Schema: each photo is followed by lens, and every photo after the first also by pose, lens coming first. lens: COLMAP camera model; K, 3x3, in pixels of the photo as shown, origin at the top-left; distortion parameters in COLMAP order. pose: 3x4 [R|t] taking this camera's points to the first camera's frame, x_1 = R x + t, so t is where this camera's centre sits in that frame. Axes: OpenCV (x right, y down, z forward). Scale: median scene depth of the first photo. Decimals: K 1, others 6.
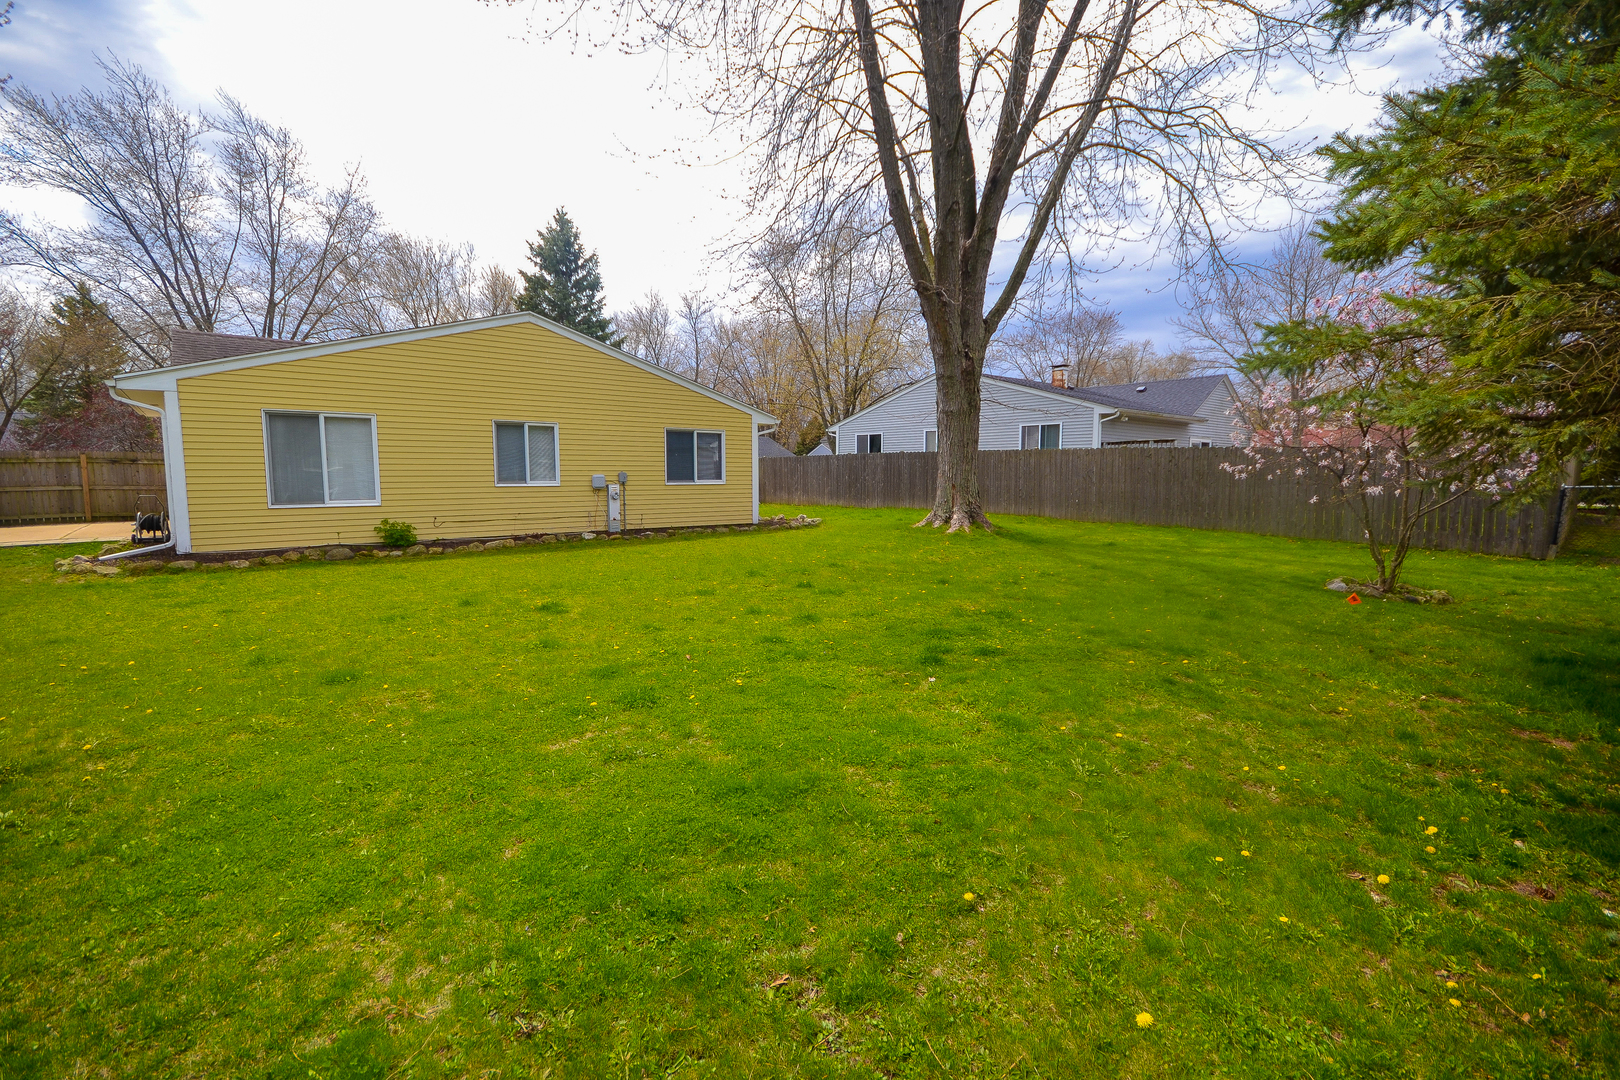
lens RADIAL K [[736.5, 0, 816.1], [0, 736.5, 537.3], [0, 0, 1]] dist [0.017847, 0.000625]
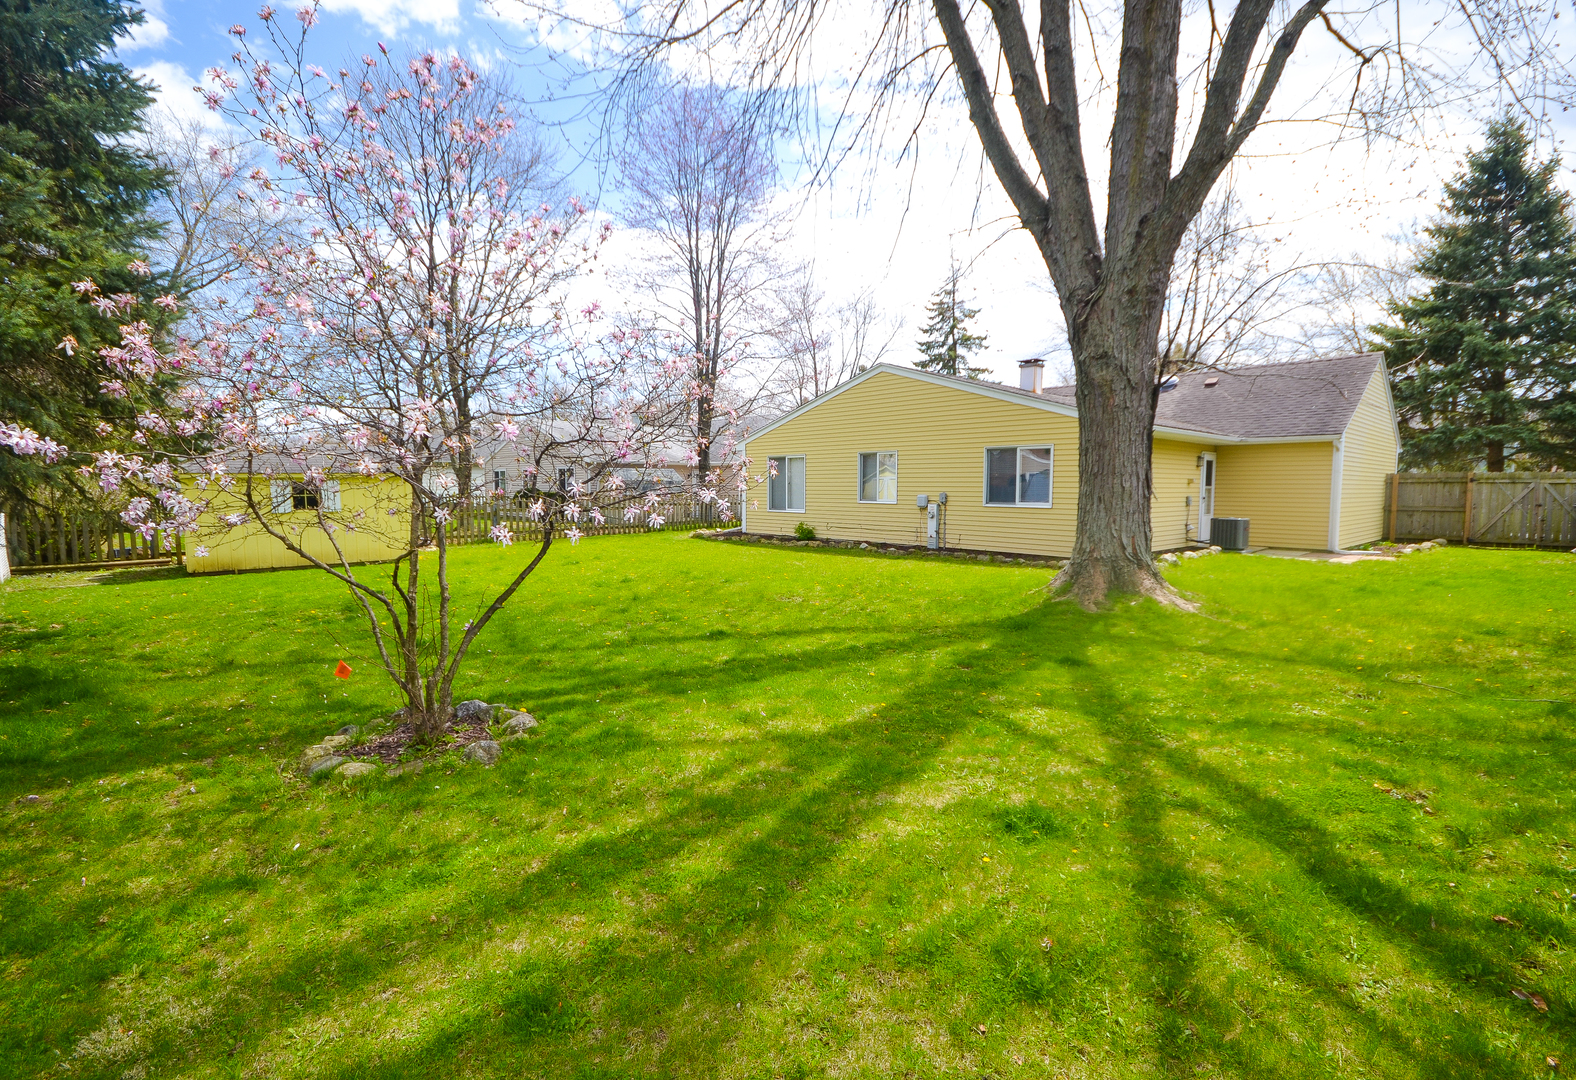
lens RADIAL K [[745.3, 0, 789.4], [0, 745.3, 539.2], [0, 0, 1]] dist [-0.004408, -0.001269]
pose [[0.028362, 0.070347, -0.997119, 0.773358], [-0.089518, 0.993691, 0.067559, -0.072894], [0.995581, 0.087344, 0.034481, 0.733498]]
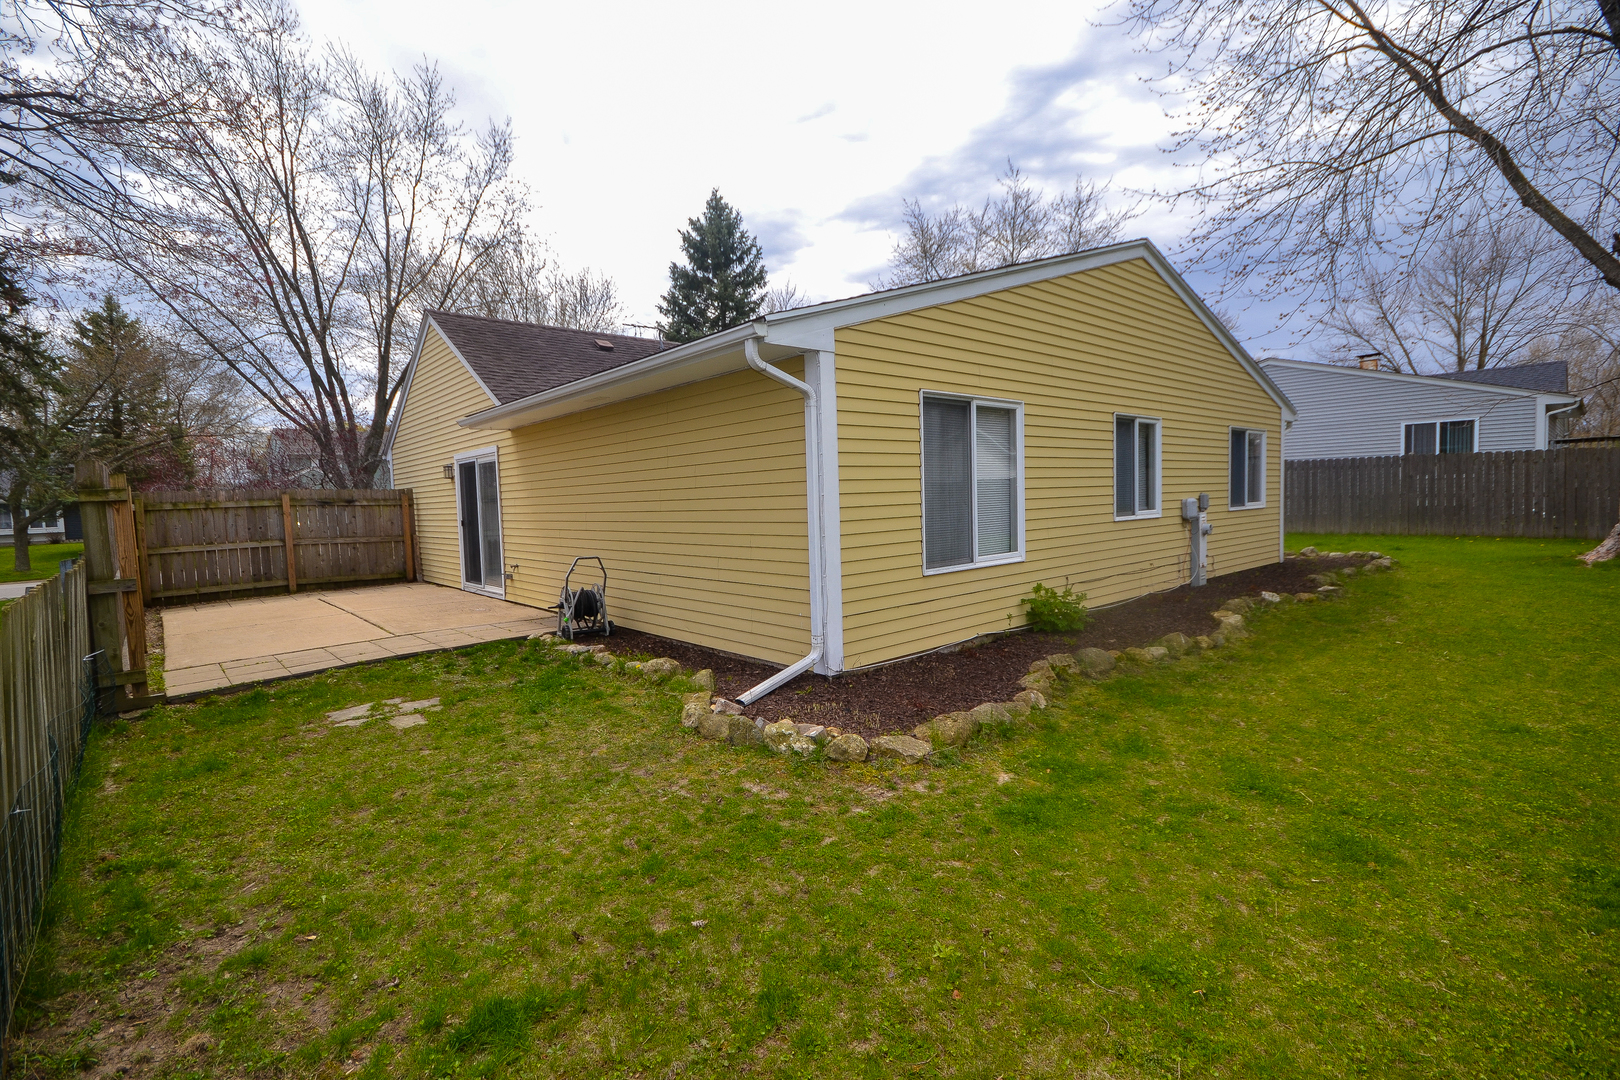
lens RADIAL K [[736.5, 0, 799.7], [0, 736.5, 537.4], [0, 0, 1]] dist [0.017847, 0.000625]
pose [[0.998717, -0.031054, 0.040007, -0.624304], [0.032423, 0.998894, -0.034039, -0.038312], [-0.038905, 0.035293, 0.998619, 0.354732]]
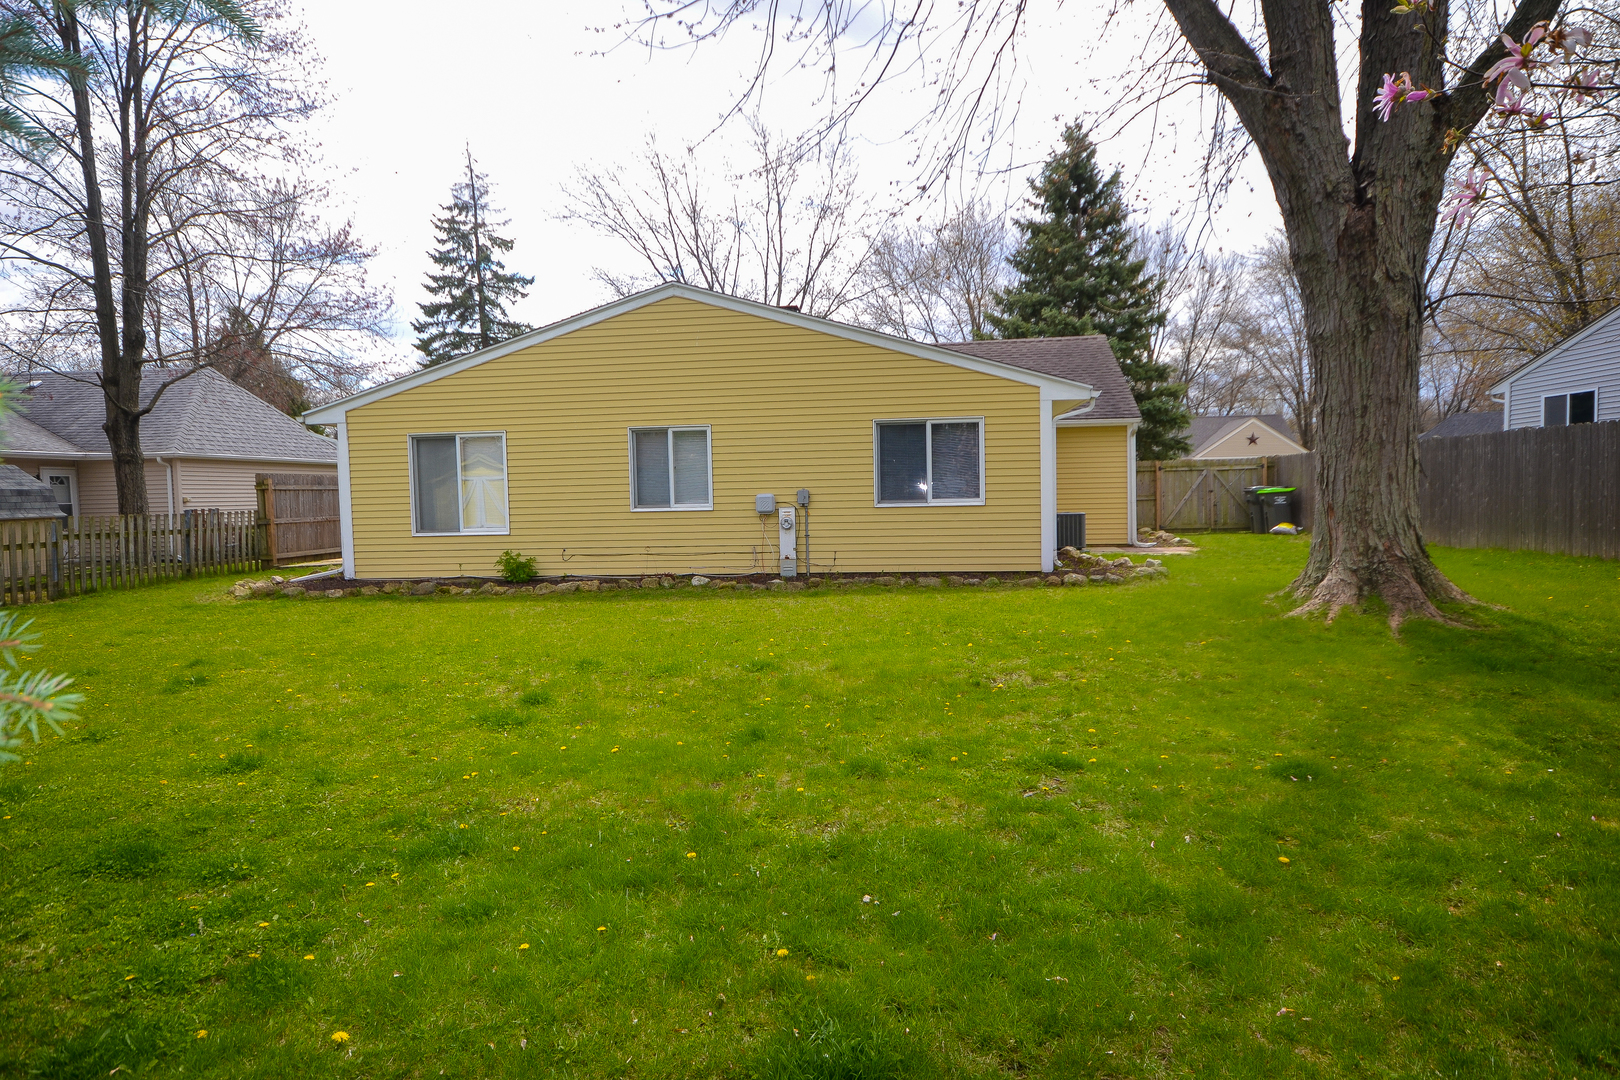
lens RADIAL K [[956.2, 0, 808.1], [0, 956.2, 543.6], [0, 0, 1]] dist [0.008408, -0.000425]
pose [[0.678216, 0.025728, -0.734412, 0.383965], [-0.042189, 0.999102, -0.003959, -0.034053], [0.733651, 0.033669, 0.678692, 0.394155]]
